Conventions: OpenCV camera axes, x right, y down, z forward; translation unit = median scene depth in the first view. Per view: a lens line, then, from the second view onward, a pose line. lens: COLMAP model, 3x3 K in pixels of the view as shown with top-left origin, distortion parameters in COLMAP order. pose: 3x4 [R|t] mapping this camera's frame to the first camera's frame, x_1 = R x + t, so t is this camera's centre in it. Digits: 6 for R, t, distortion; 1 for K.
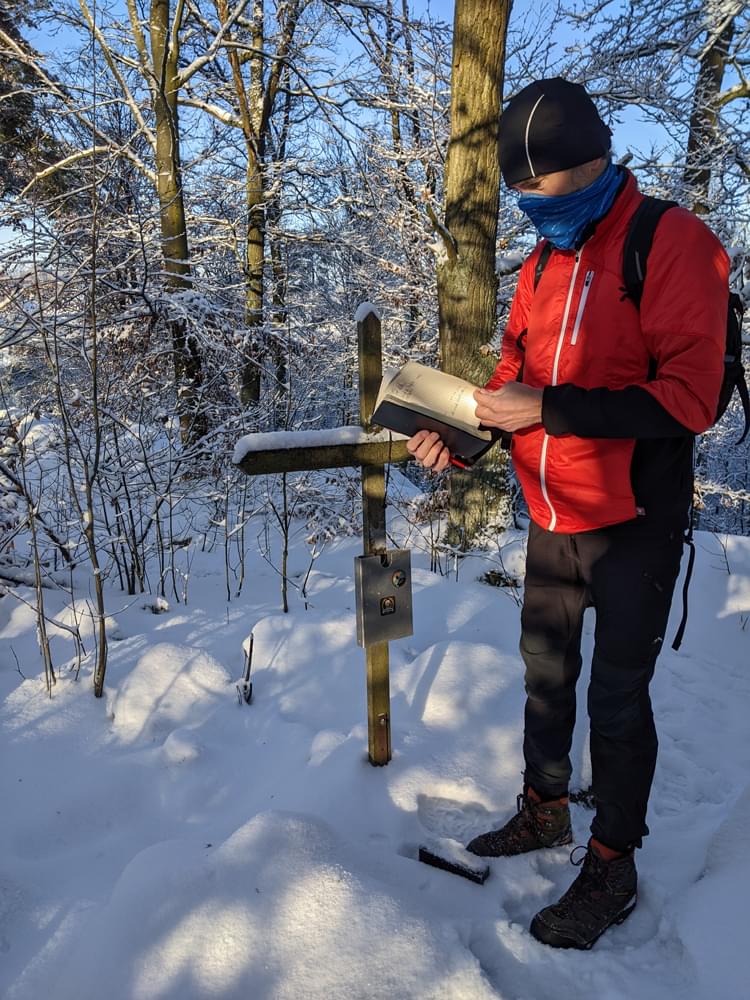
lens RADIAL K [[778.8, 0, 376.8], [0, 778.8, 517.8], [0, 0, 1]] dist [-0.003747, -0.002669]
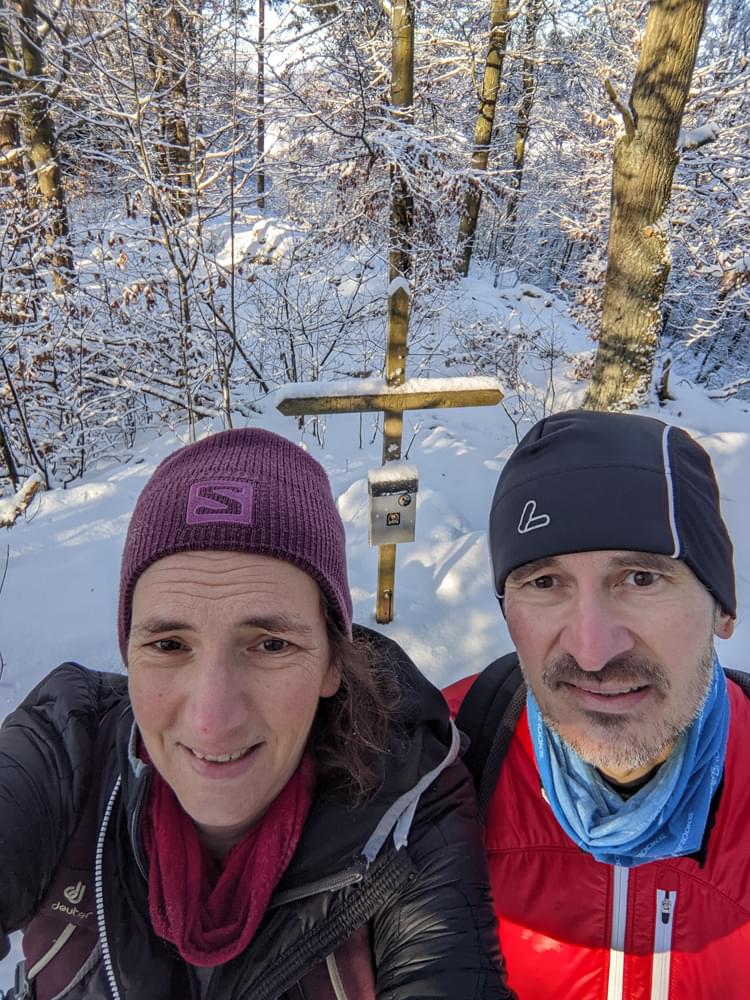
lens RADIAL K [[692.3, 0, 375.0], [0, 692.3, 500.0], [0, 0, 1]] dist [-0.000295, -0.026315]
pose [[0.944022, 0.180326, -0.276233, 0.112909], [-0.103368, 0.956897, 0.271408, -0.086317], [0.313269, -0.227662, 0.921972, -0.024040]]
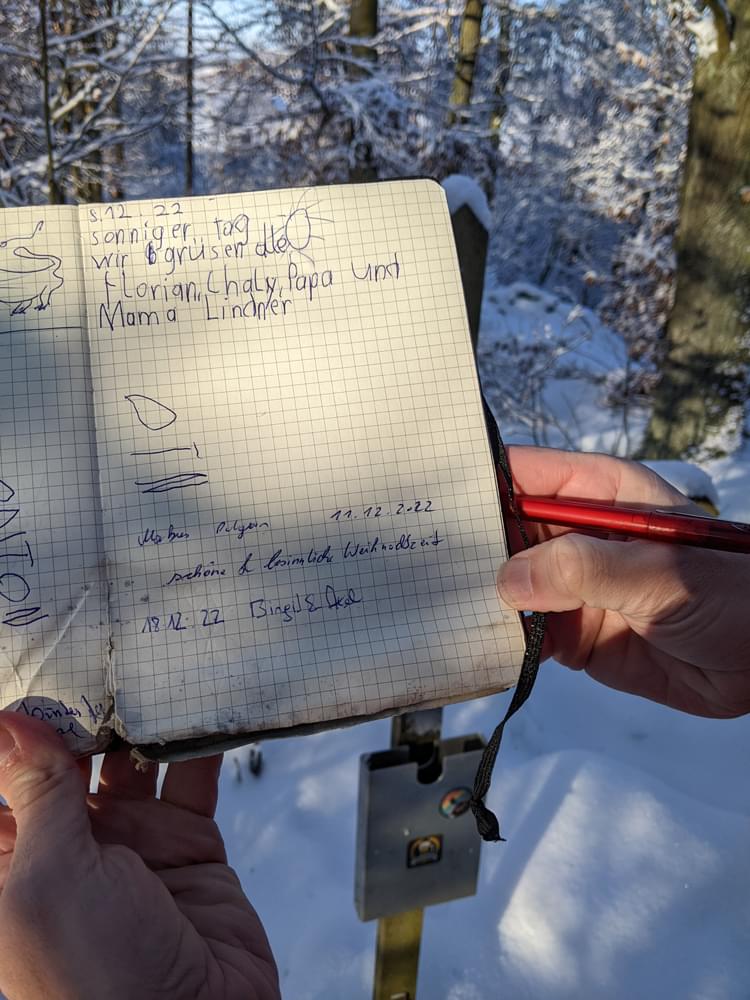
lens RADIAL K [[787.4, 0, 349.2], [0, 787.4, 486.7], [0, 0, 1]] dist [-0.025152, -0.009461]
pose [[0.953561, 0.160050, -0.255158, 0.021589], [-0.105701, 0.971077, 0.214096, -0.076696], [0.282044, -0.177183, 0.942898, 0.219175]]
